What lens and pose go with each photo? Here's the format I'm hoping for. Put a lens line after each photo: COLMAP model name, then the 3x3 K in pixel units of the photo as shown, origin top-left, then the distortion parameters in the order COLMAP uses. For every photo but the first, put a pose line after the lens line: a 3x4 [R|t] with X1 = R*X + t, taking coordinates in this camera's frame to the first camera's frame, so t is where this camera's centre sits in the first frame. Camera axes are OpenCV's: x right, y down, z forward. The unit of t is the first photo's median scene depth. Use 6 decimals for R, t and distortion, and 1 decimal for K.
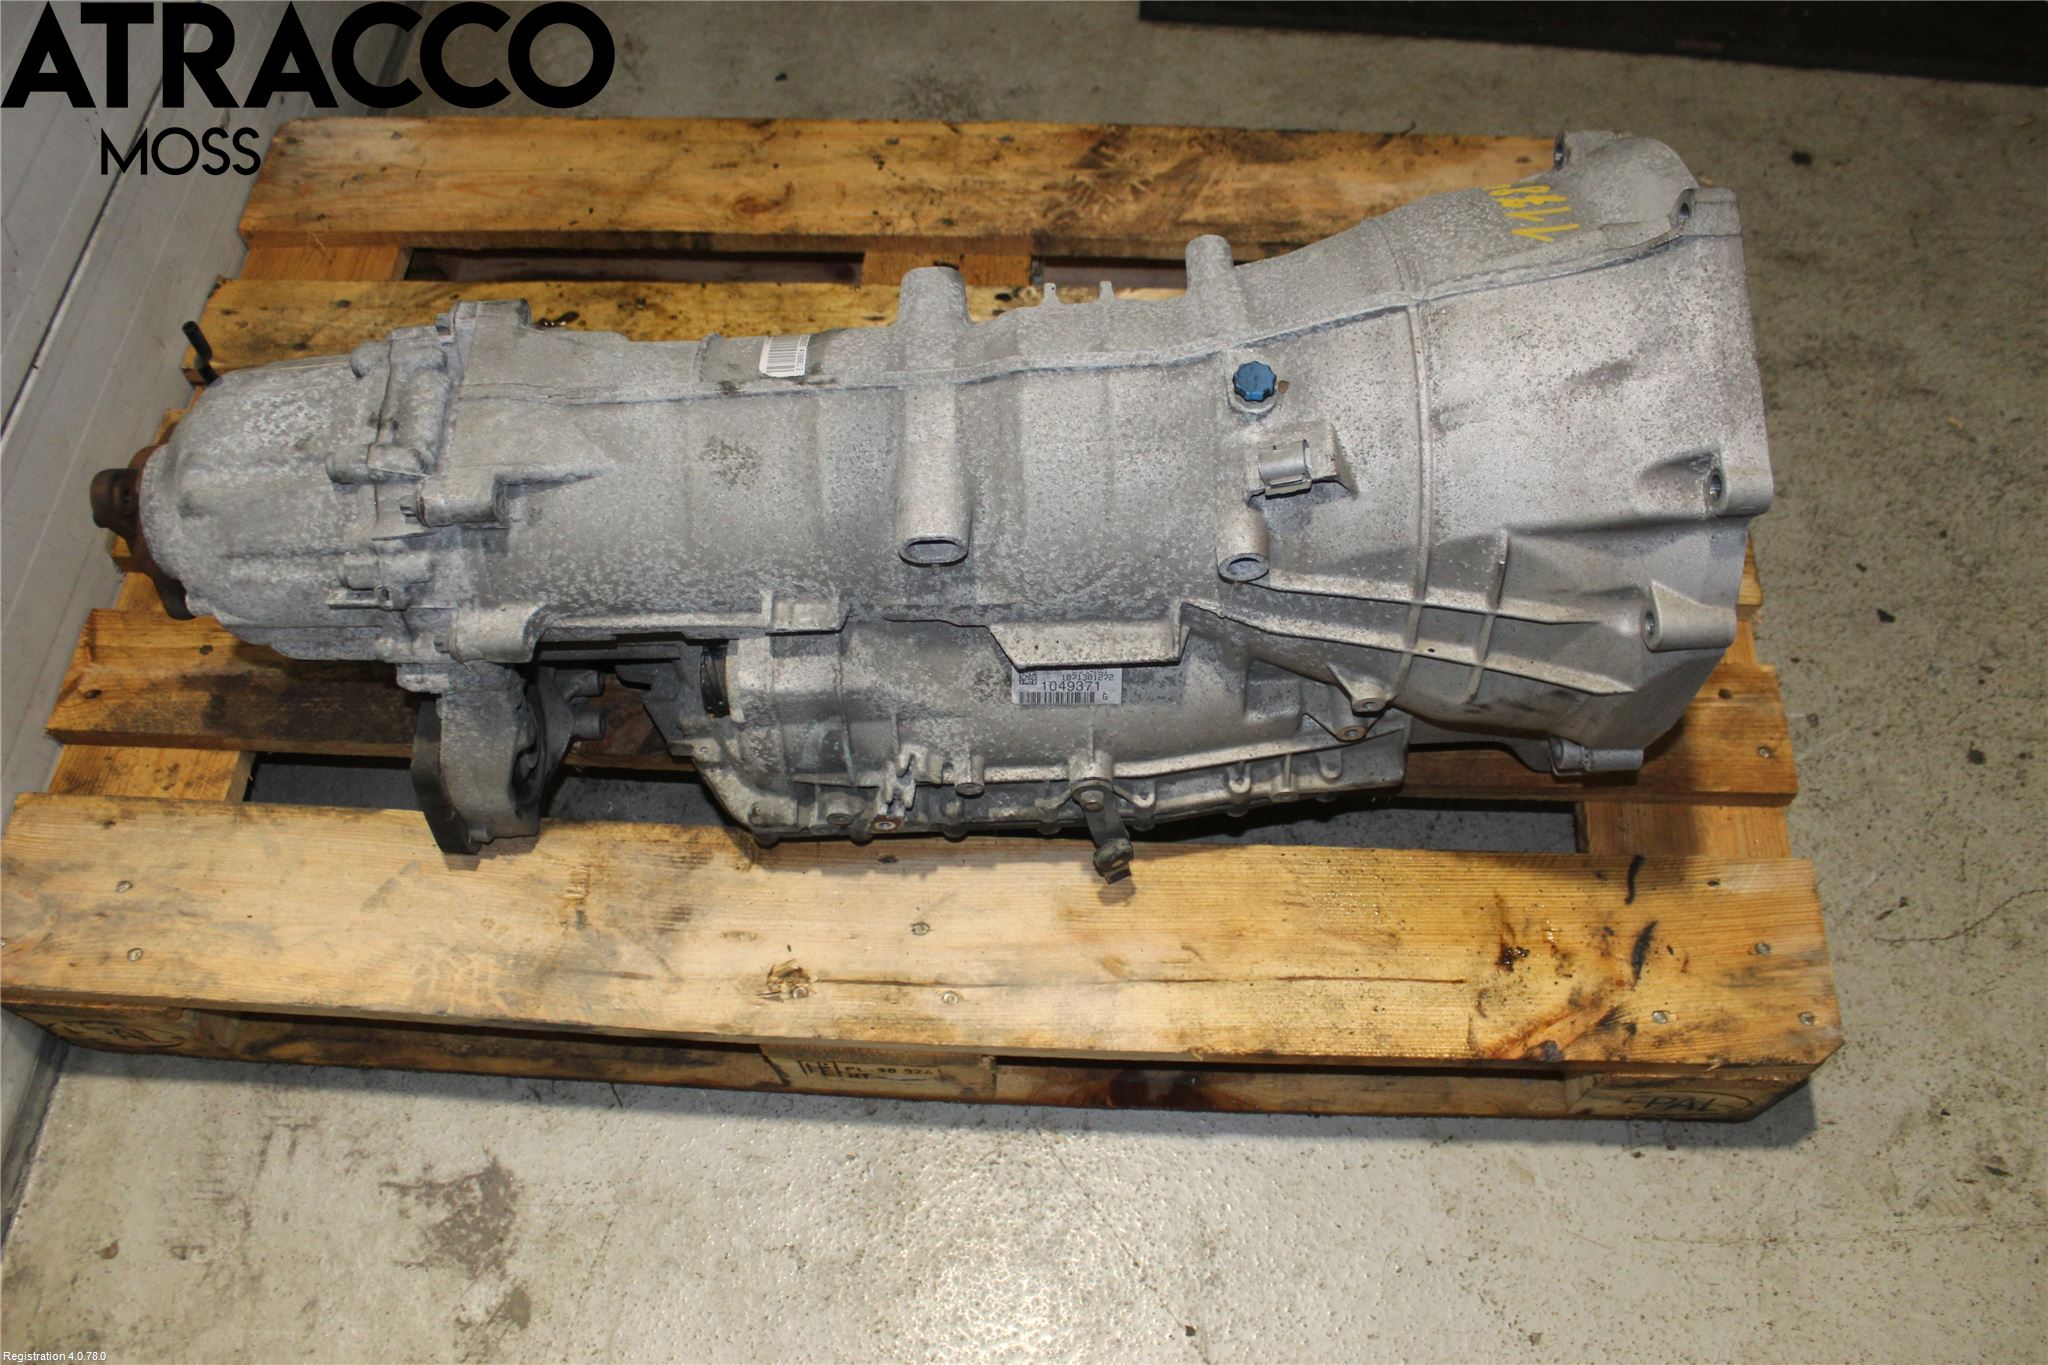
lens RADIAL K [[1629.2, 0, 1031.9], [0, 1629.2, 682.9], [0, 0, 1]] dist [-0.179378, 0.139860]
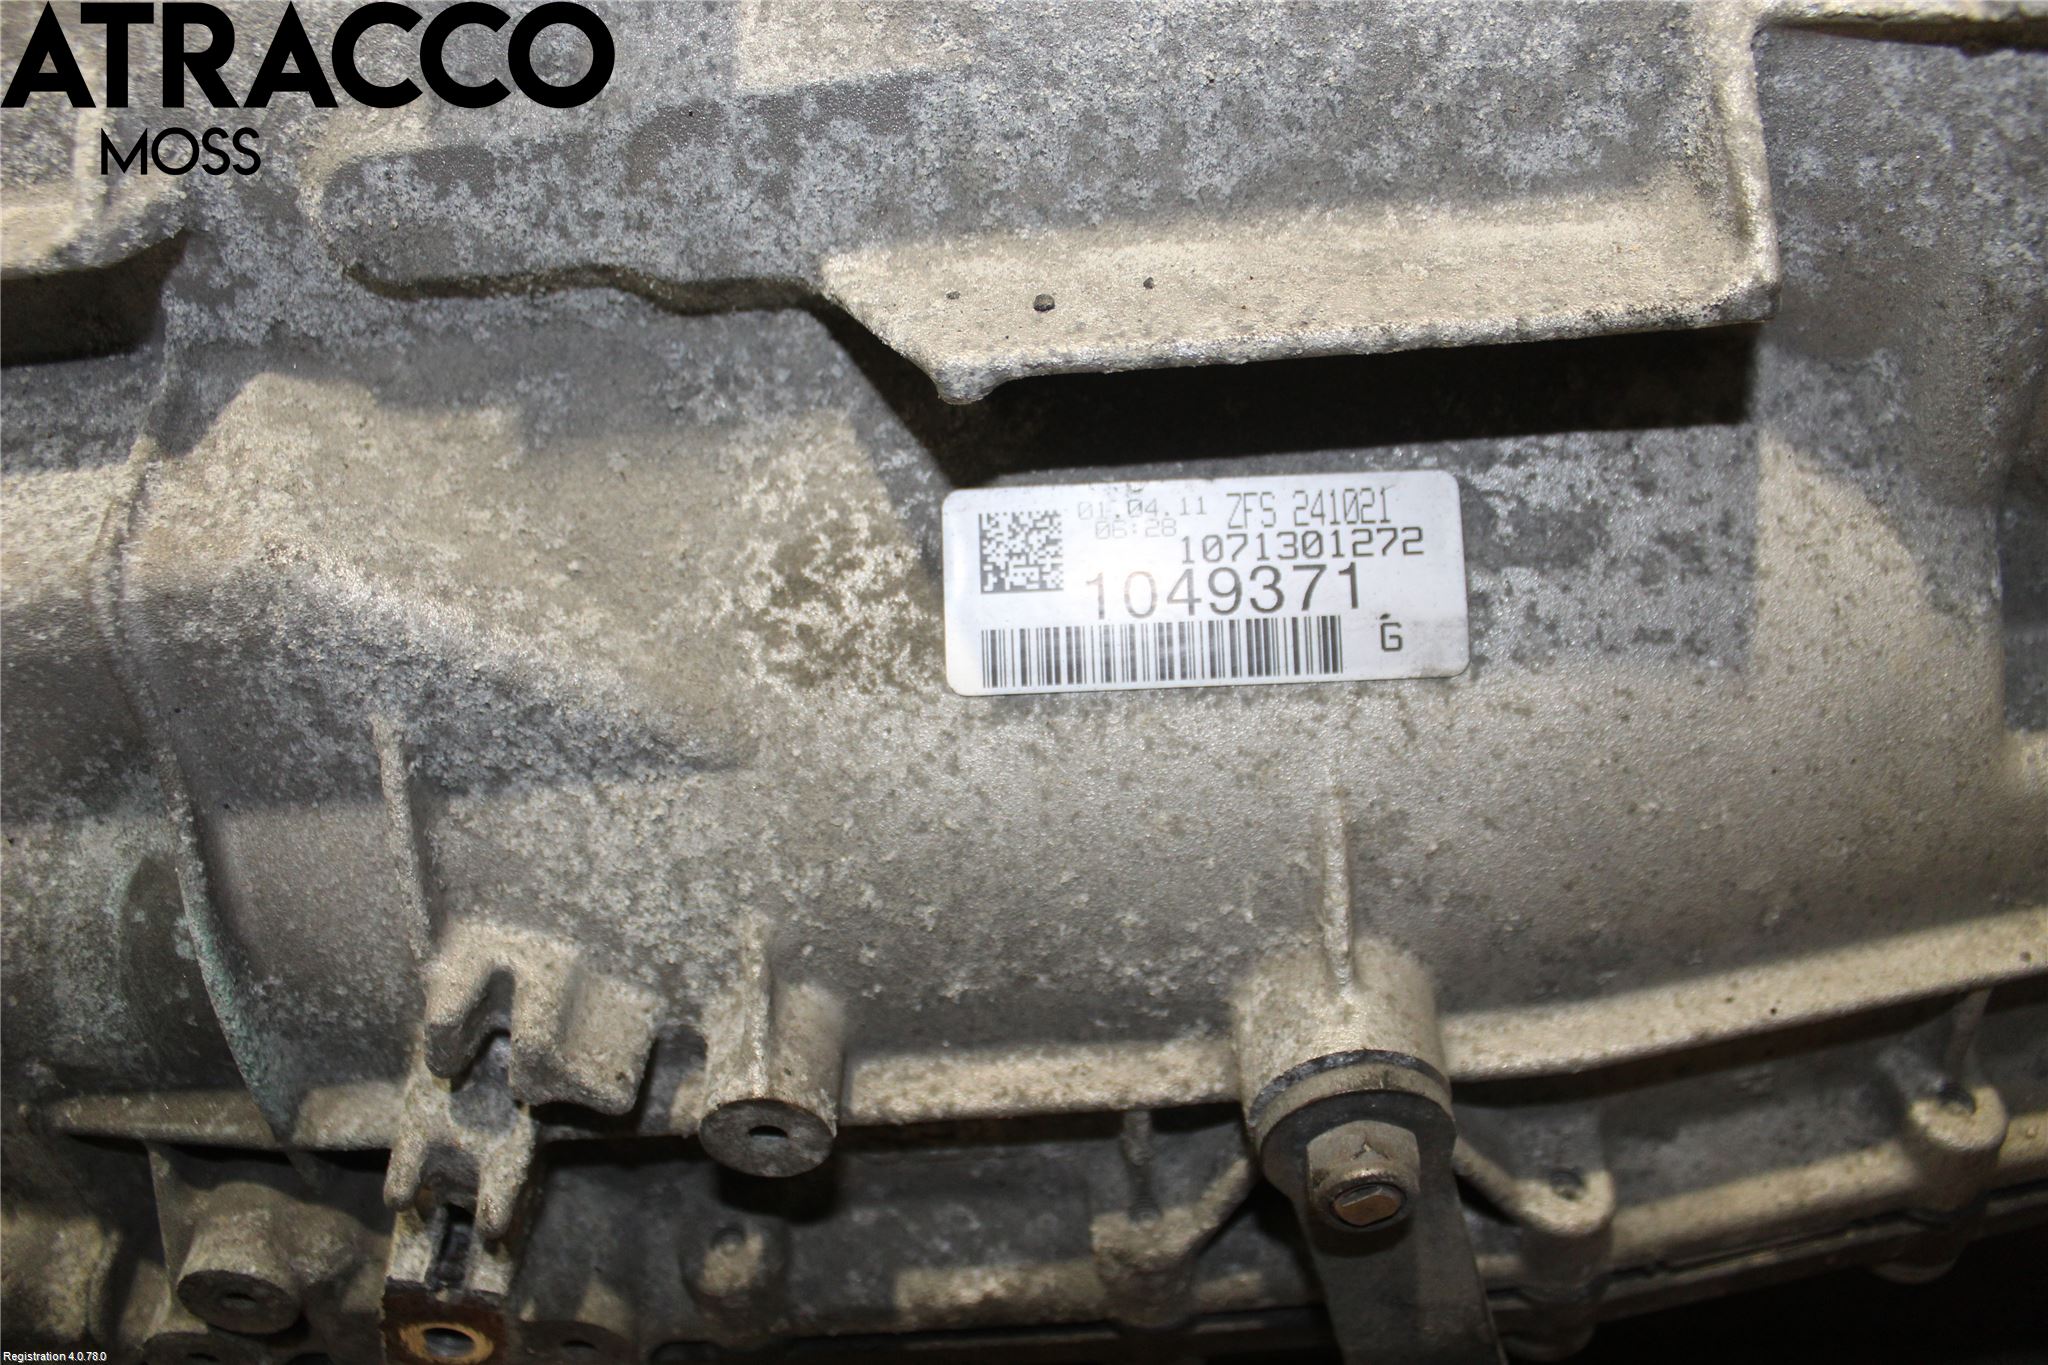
lens RADIAL K [[1629.2, 0, 1031.9], [0, 1629.2, 682.9], [0, 0, 1]] dist [-0.179378, 0.139860]
pose [[0.997609, -0.045105, -0.052357, 0.009254], [0.022222, 0.926766, -0.374982, 0.089109], [0.065436, 0.372922, 0.925552, 0.792549]]
